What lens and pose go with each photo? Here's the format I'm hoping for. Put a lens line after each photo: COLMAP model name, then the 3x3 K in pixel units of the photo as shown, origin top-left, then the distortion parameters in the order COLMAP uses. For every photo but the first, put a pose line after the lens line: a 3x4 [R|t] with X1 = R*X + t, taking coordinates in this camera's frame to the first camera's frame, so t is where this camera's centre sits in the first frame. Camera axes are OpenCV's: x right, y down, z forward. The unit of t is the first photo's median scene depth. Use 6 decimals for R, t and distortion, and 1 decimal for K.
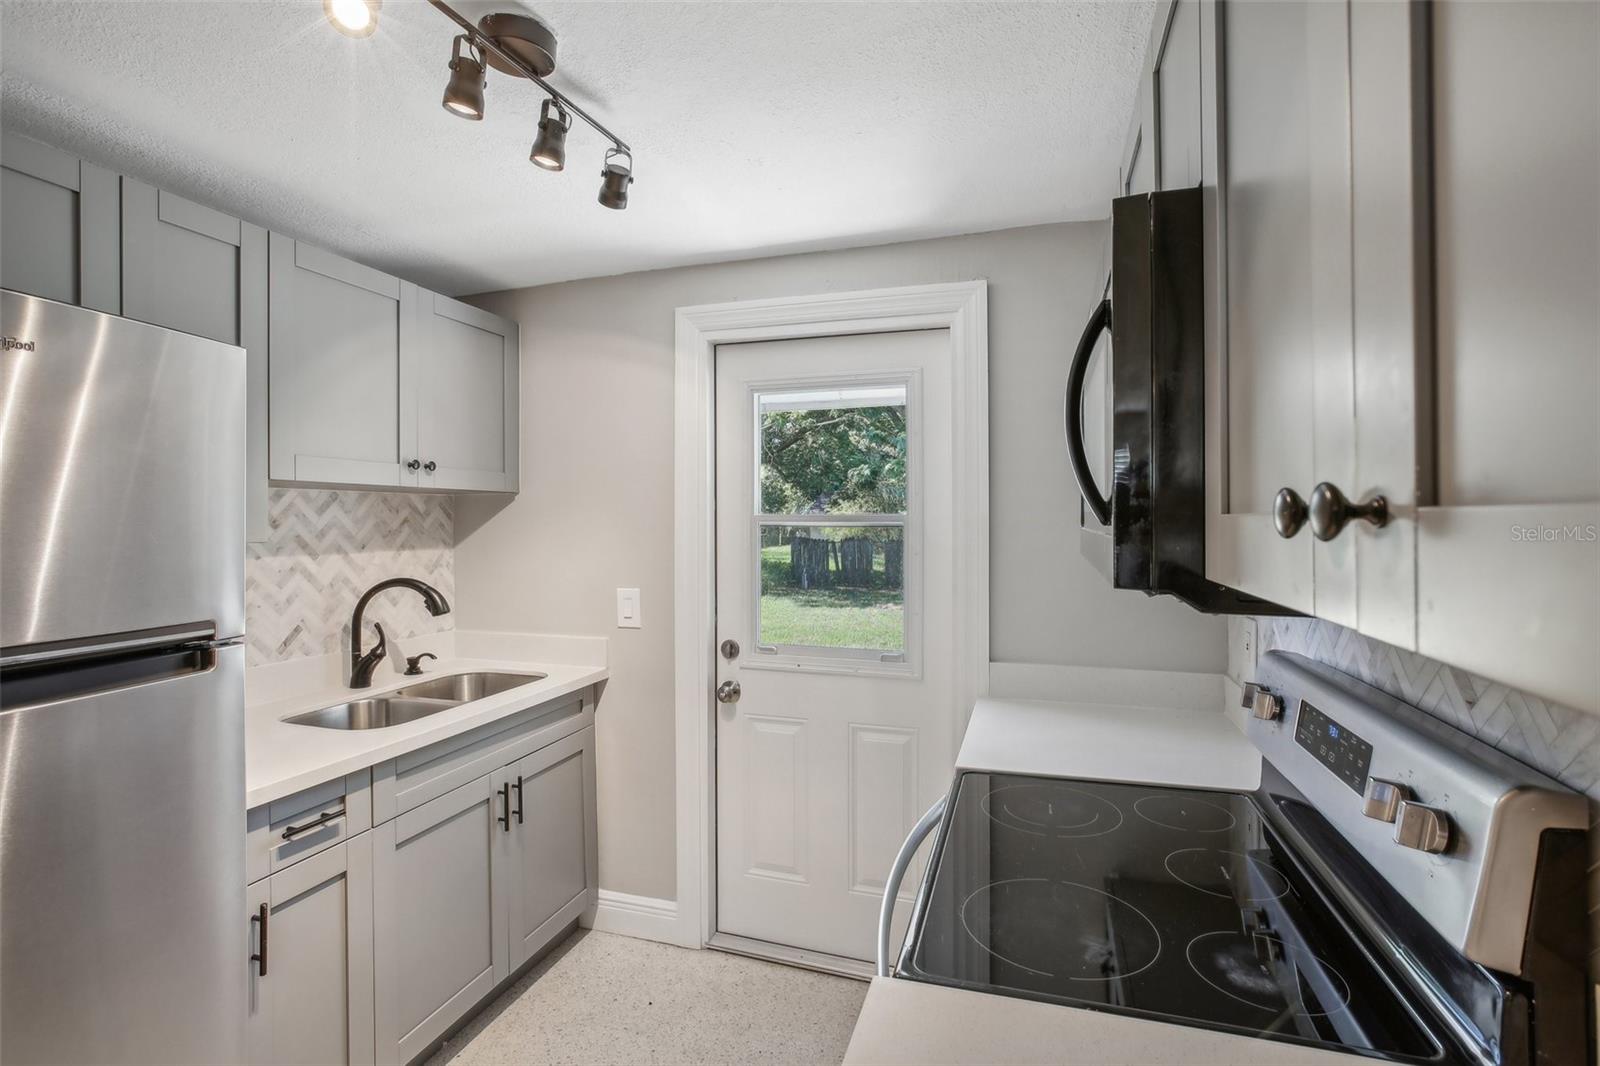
lens RADIAL K [[764.9, 0, 776.7], [0, 764.9, 514.2], [0, 0, 1]] dist [-0.042390, 0.017864]
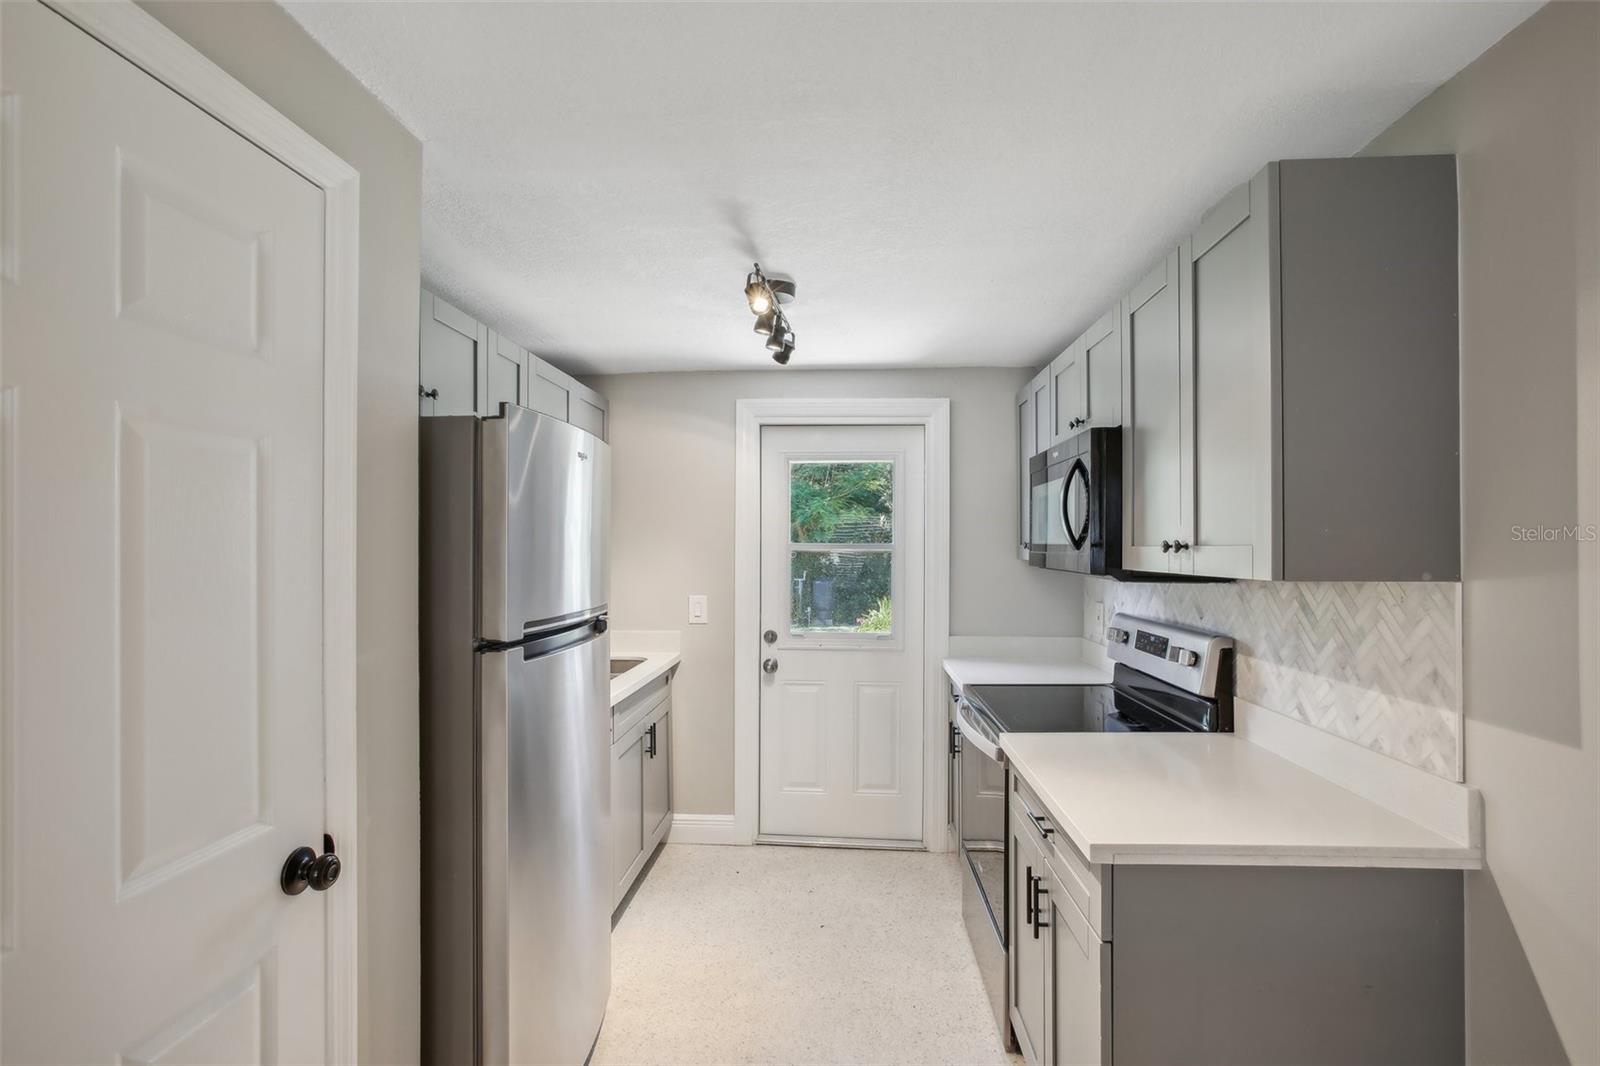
lens RADIAL K [[764.9, 0, 796.9], [0, 764.9, 546.8], [0, 0, 1]] dist [-0.042390, 0.017864]
pose [[0.966866, 0.004452, 0.255245, -0.402354], [-0.006090, 0.999966, 0.005627, -0.001894], [-0.255212, -0.006995, 0.966860, -0.431102]]
